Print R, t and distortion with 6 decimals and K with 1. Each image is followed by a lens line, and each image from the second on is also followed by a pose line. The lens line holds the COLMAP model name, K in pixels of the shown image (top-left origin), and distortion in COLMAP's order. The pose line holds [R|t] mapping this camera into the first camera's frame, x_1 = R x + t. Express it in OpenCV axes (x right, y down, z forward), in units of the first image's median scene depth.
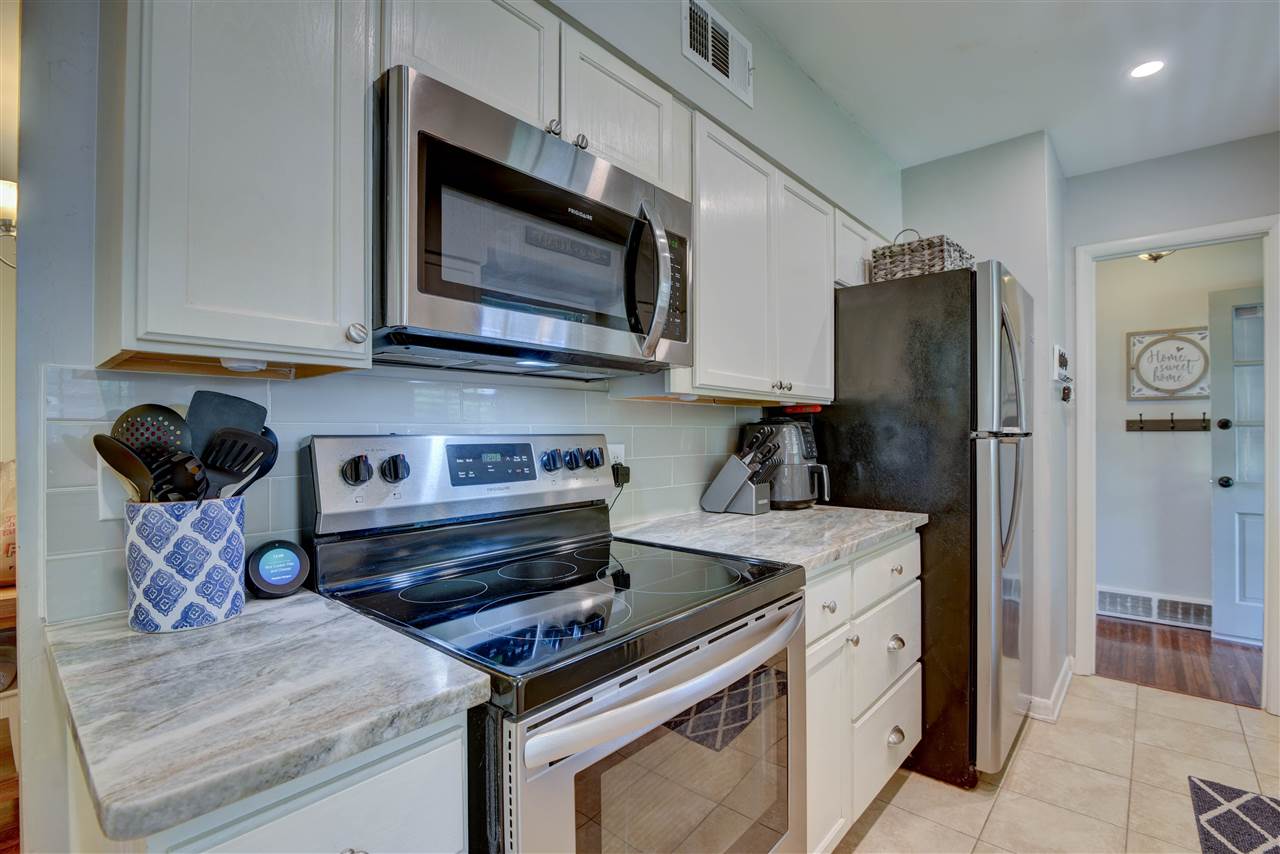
lens RADIAL K [[585.7, 0, 633.8], [0, 585.7, 429.4], [0, 0, 1]] dist [-0.012183, -0.002351]
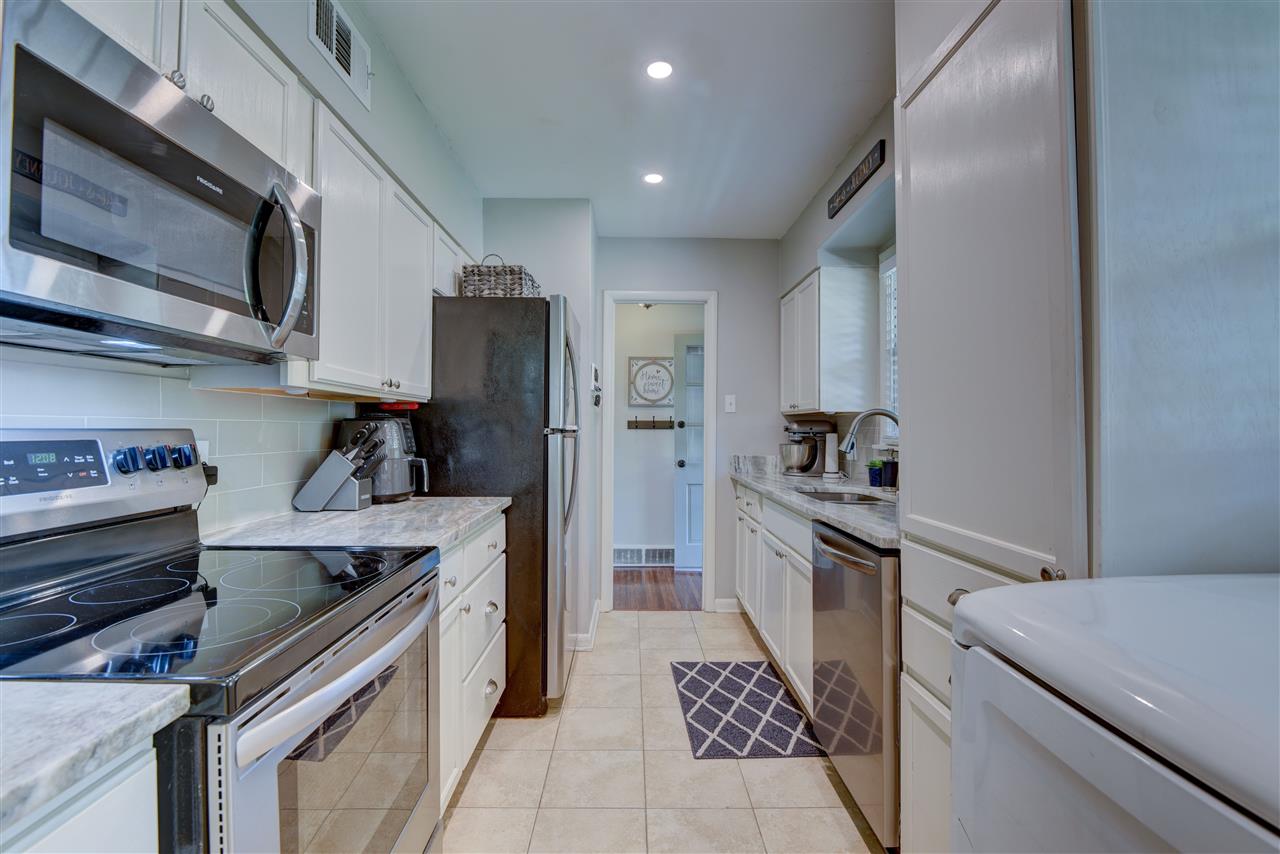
lens RADIAL K [[585.7, 0, 608.2], [0, 585.7, 422.5], [0, 0, 1]] dist [-0.012183, -0.002351]
pose [[0.769518, 0.012589, 0.638501, -0.114370], [-0.009061, 0.999920, -0.008794, 0.000573], [-0.638561, 0.000982, 0.769570, -0.052026]]
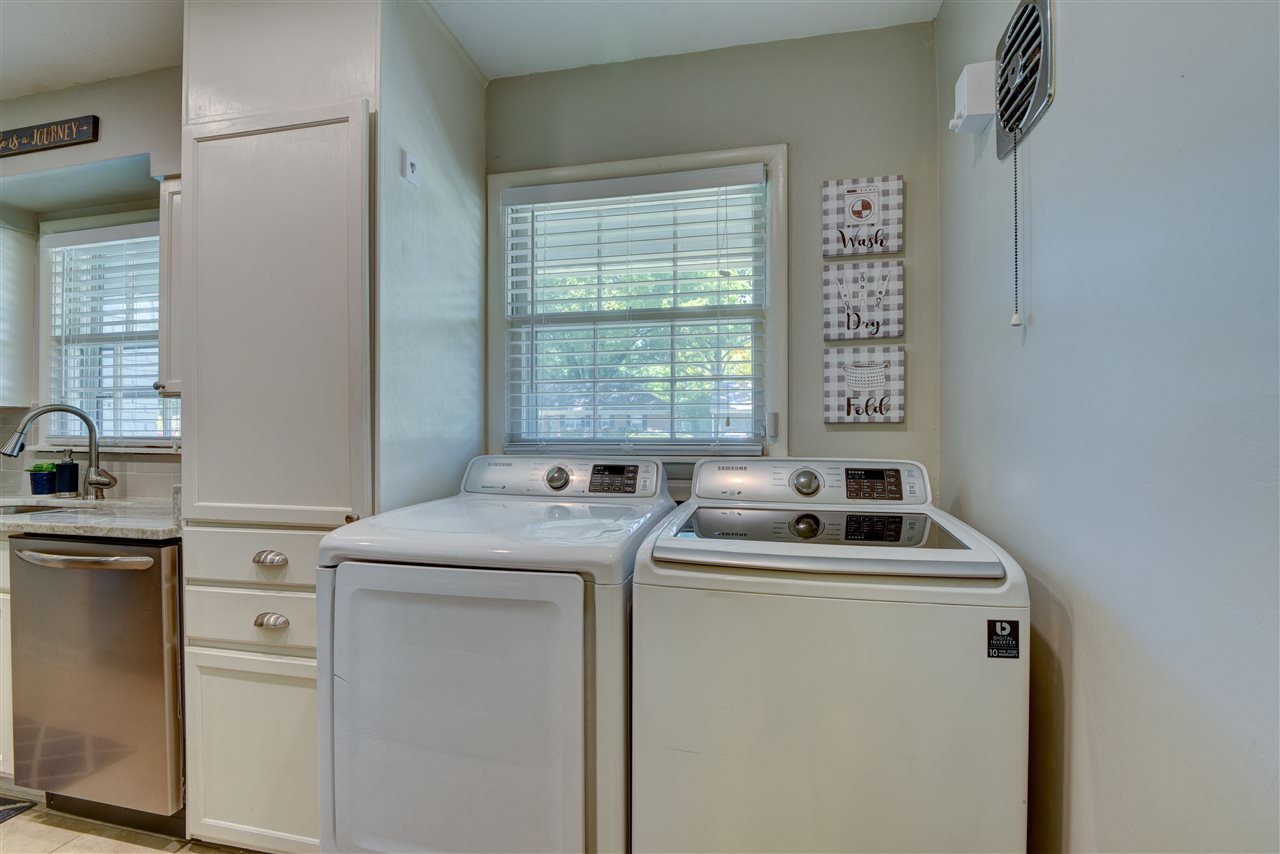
lens RADIAL K [[585.7, 0, 652.0], [0, 585.7, 430.0], [0, 0, 1]] dist [-0.012183, -0.002351]
pose [[-0.491474, 0.003350, 0.870886, -0.338162], [-0.007641, 0.999938, -0.008159, 0.003169], [-0.870859, -0.010664, -0.491418, 0.080568]]
